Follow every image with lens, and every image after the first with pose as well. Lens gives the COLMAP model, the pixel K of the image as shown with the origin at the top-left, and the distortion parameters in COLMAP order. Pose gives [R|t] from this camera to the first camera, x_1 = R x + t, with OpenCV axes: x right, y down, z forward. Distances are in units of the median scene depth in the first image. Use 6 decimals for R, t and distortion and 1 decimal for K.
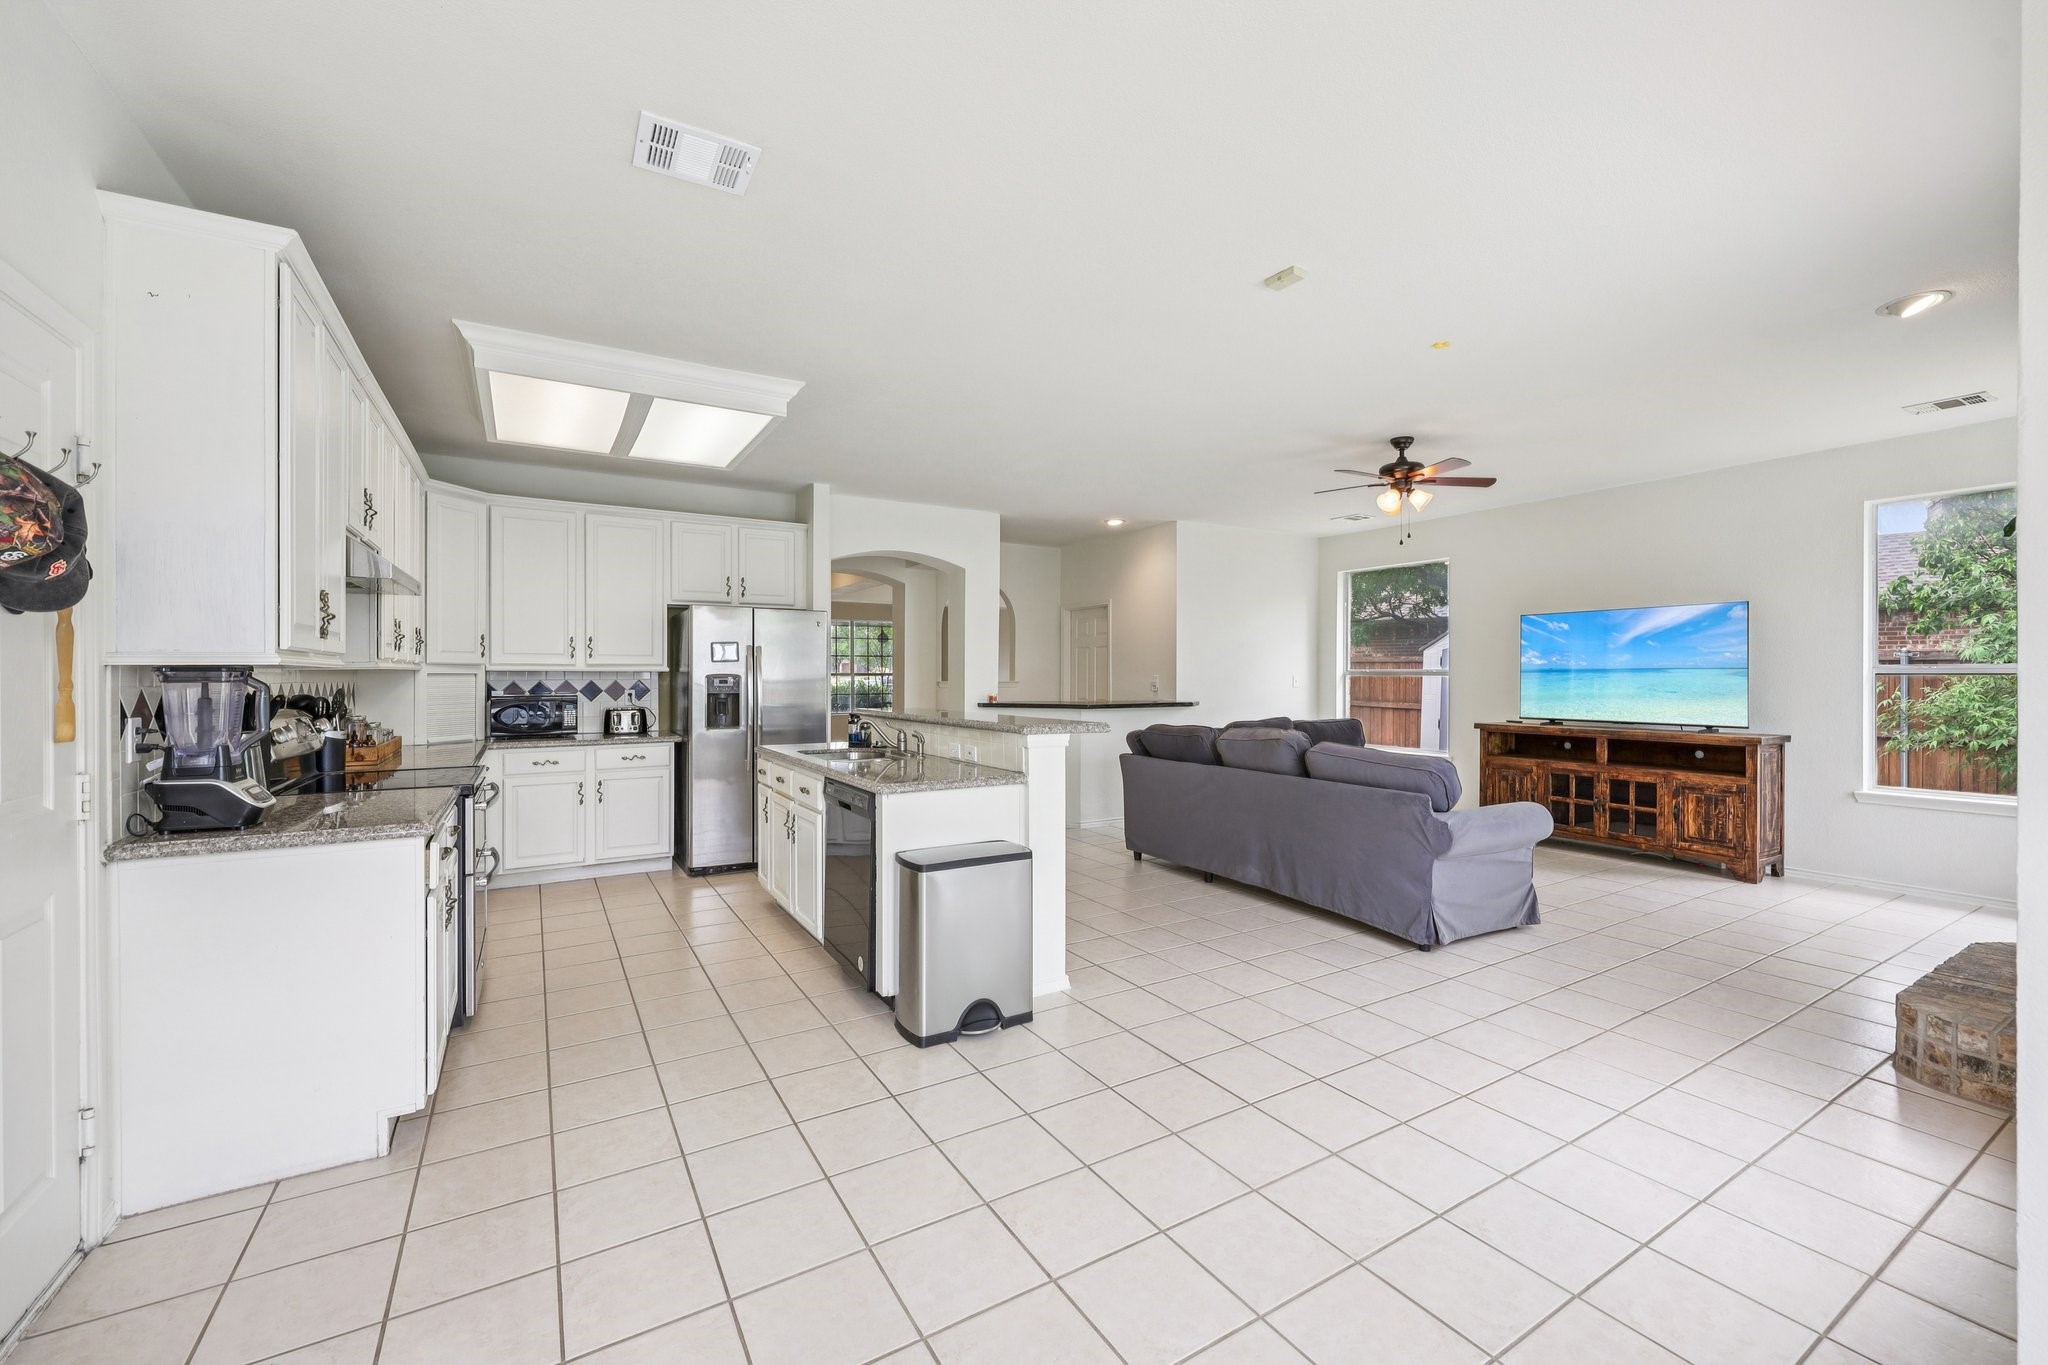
lens RADIAL K [[830.9, 0, 1035.0], [0, 830.9, 685.8], [0, 0, 1]] dist [0.001161, -0.000415]
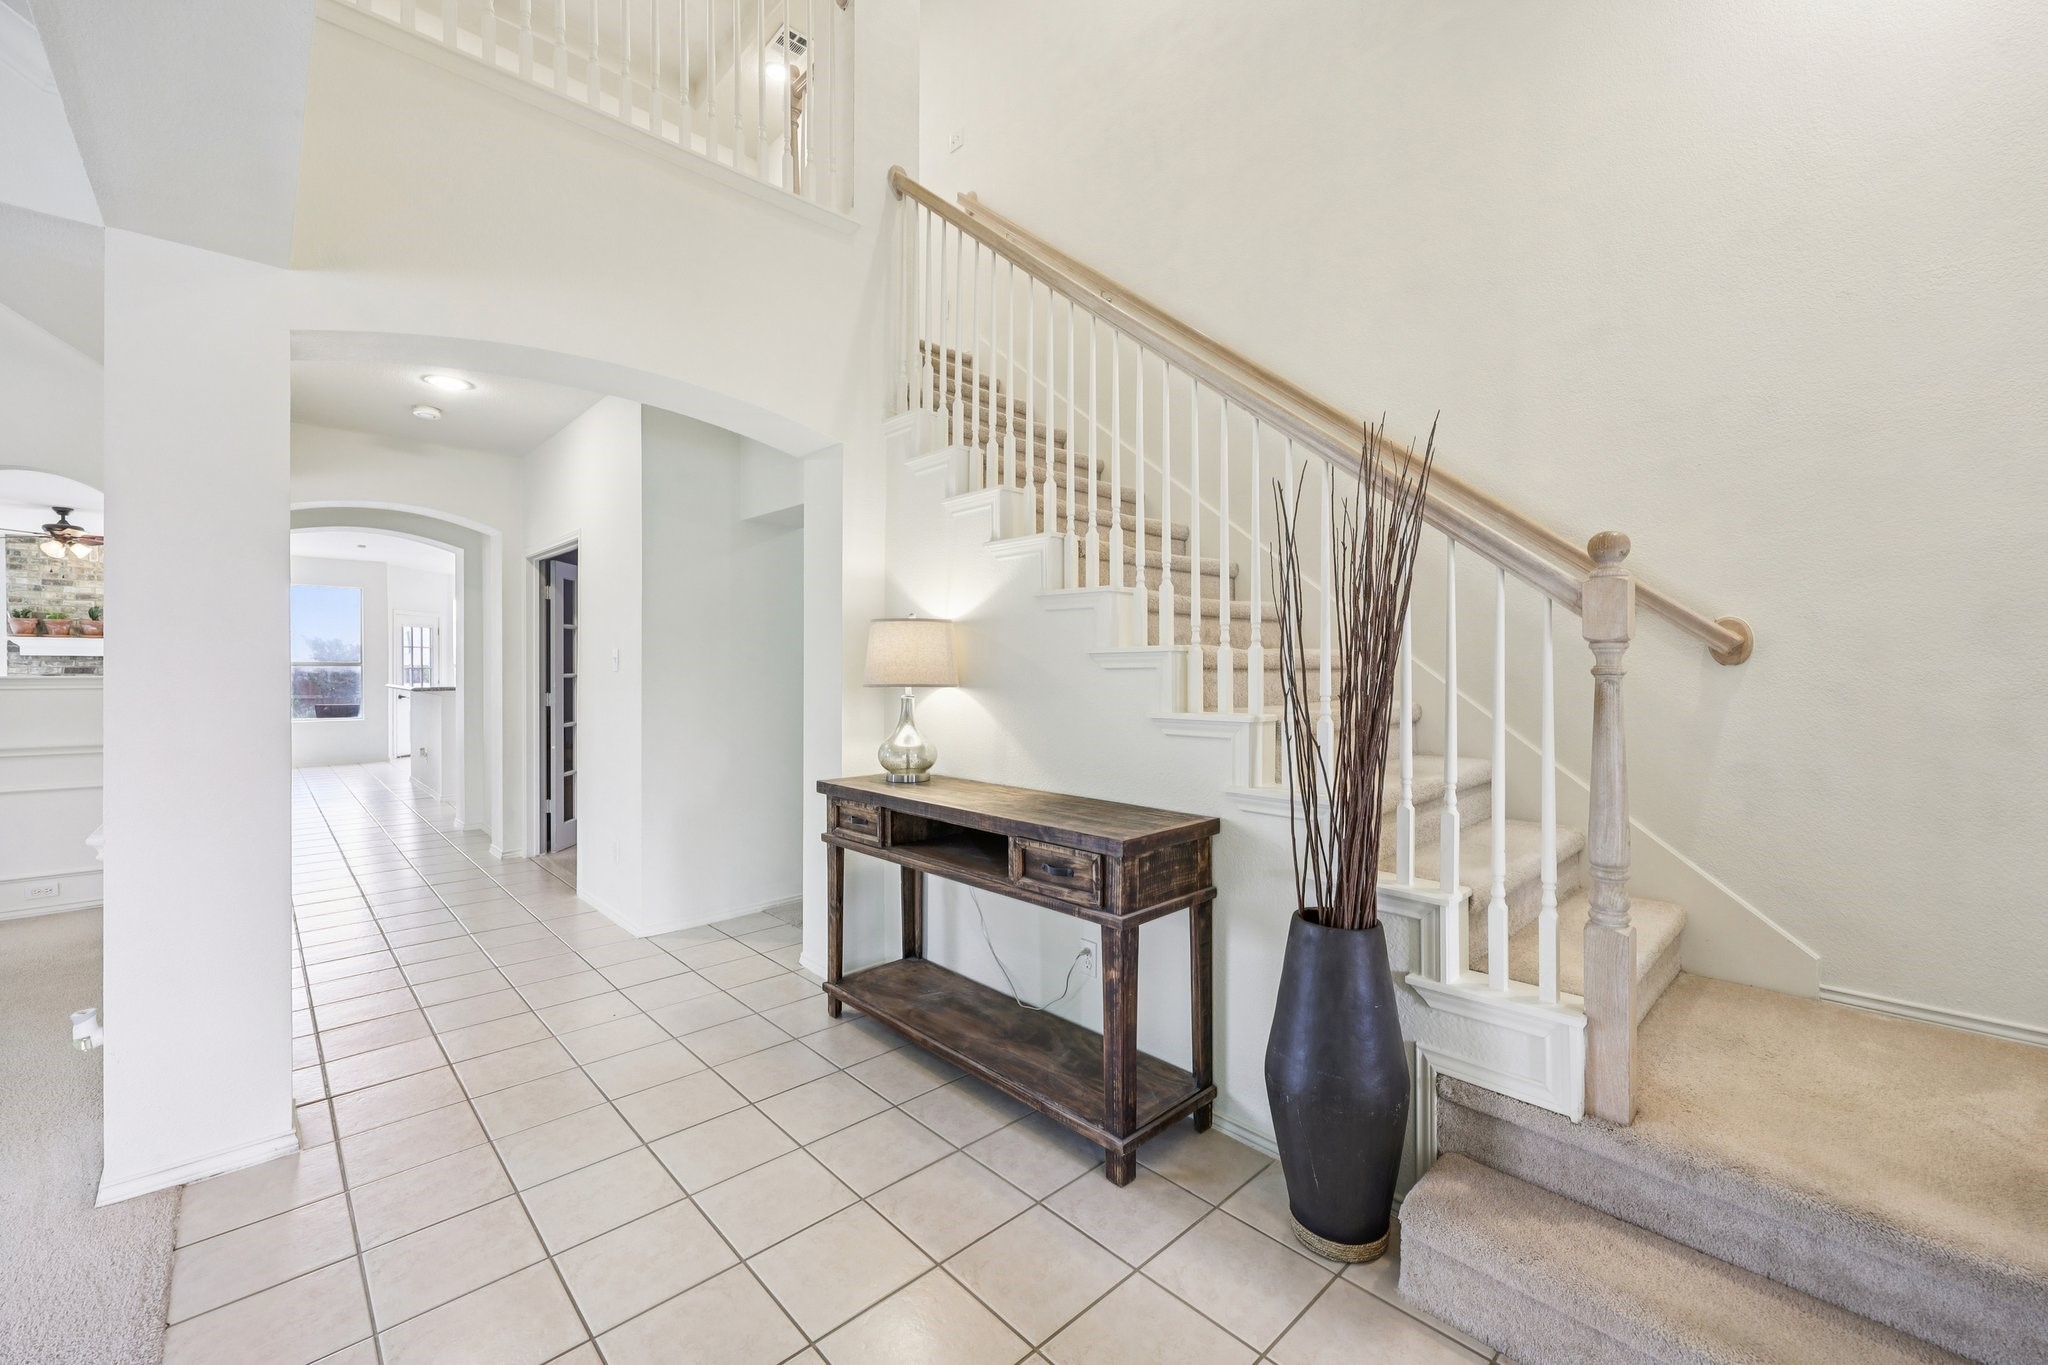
lens RADIAL K [[830.9, 0, 1030.8], [0, 830.9, 677.1], [0, 0, 1]] dist [0.001161, -0.000415]
pose [[-0.977427, -0.000060, -0.211275, -0.867991], [-0.005513, 0.999667, 0.025217, -0.034588], [0.211203, 0.025813, -0.977101, 2.593036]]
